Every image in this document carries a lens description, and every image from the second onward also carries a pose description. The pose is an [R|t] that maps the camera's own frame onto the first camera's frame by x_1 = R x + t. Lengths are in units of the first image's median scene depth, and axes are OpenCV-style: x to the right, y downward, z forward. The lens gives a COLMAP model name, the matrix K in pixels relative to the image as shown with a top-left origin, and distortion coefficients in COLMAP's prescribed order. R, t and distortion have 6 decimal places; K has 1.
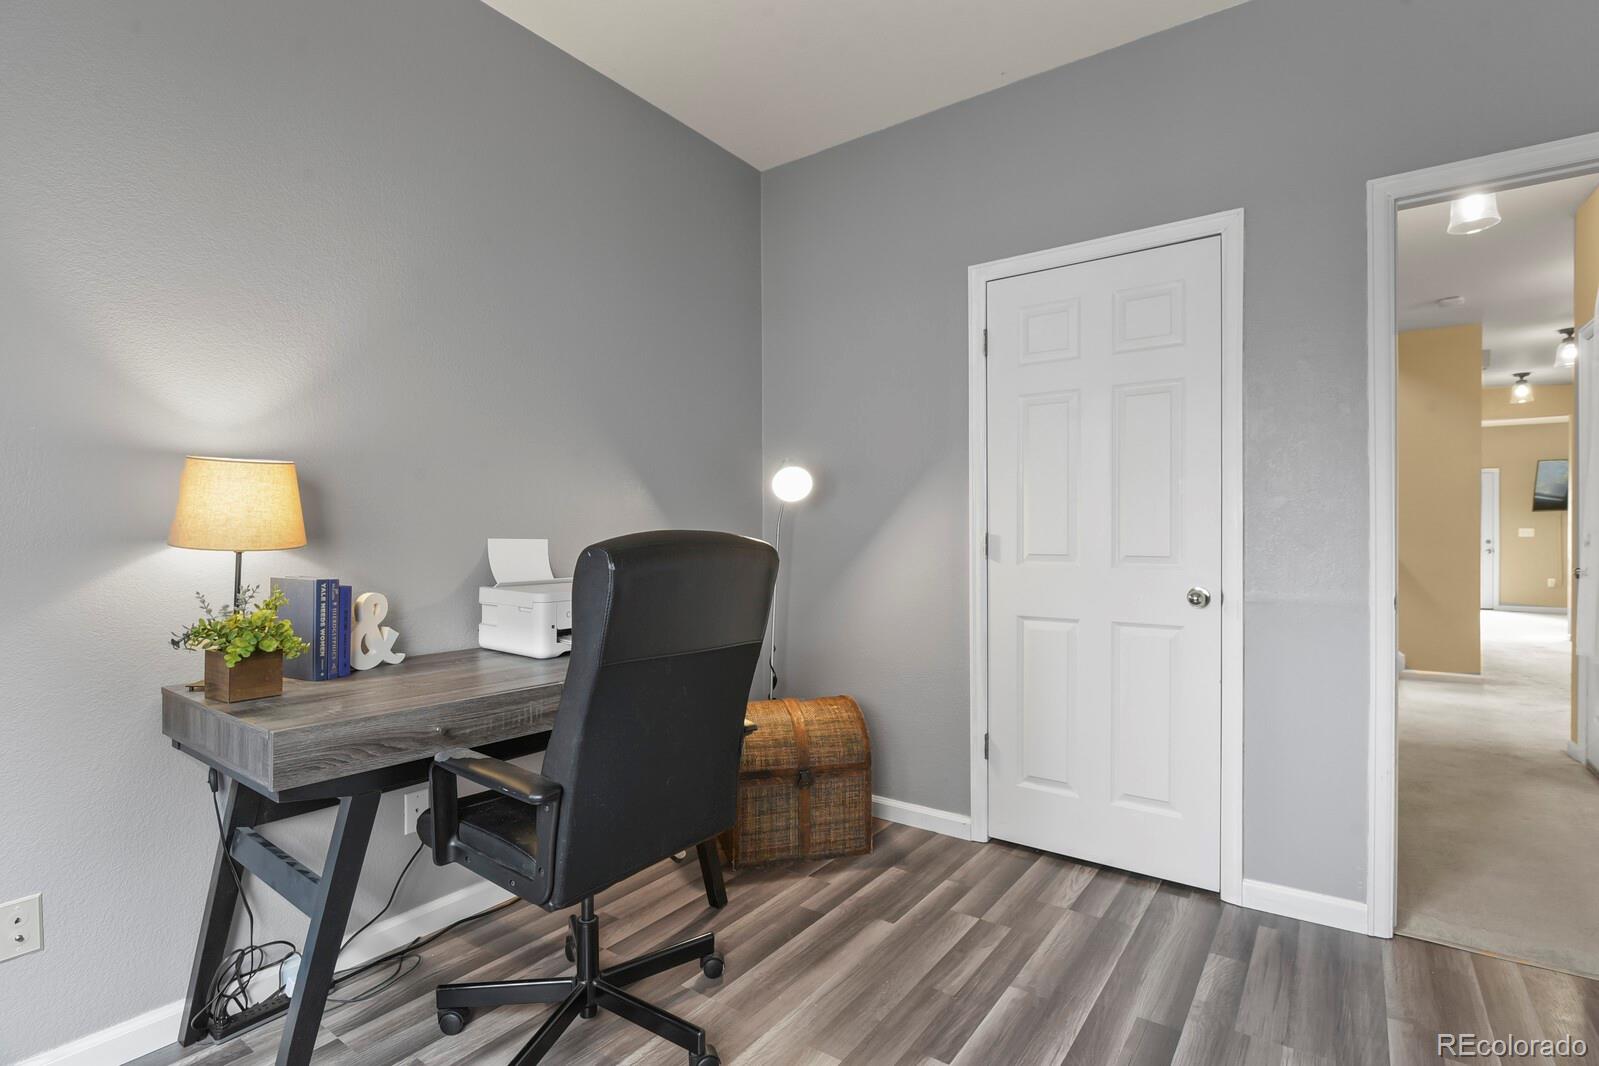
lens RADIAL K [[774.7, 0, 803.3], [0, 774.7, 533.7], [0, 0, 1]] dist [-0.006035, -0.001268]
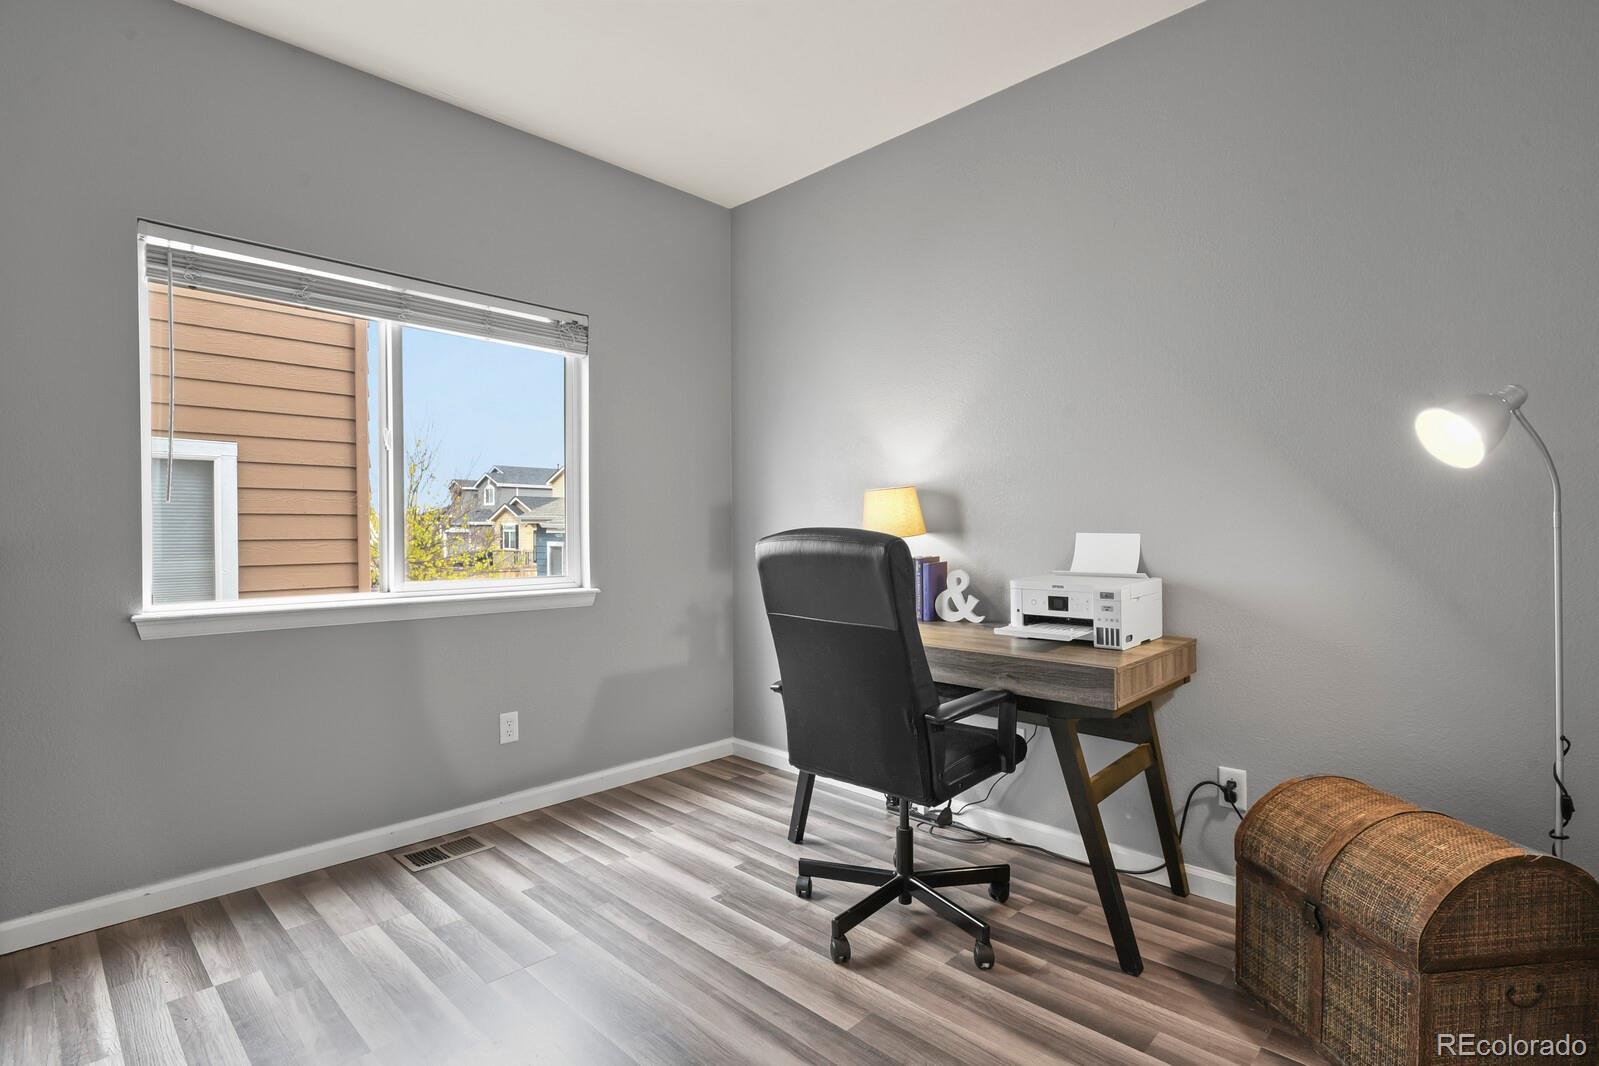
lens RADIAL K [[774.7, 0, 803.7], [0, 774.7, 530.7], [0, 0, 1]] dist [-0.006035, -0.001268]
pose [[-0.143817, 0.003315, -0.989599, 0.810218], [0.004522, 0.999986, 0.002692, -0.002404], [0.989594, -0.004088, -0.143830, 0.808256]]
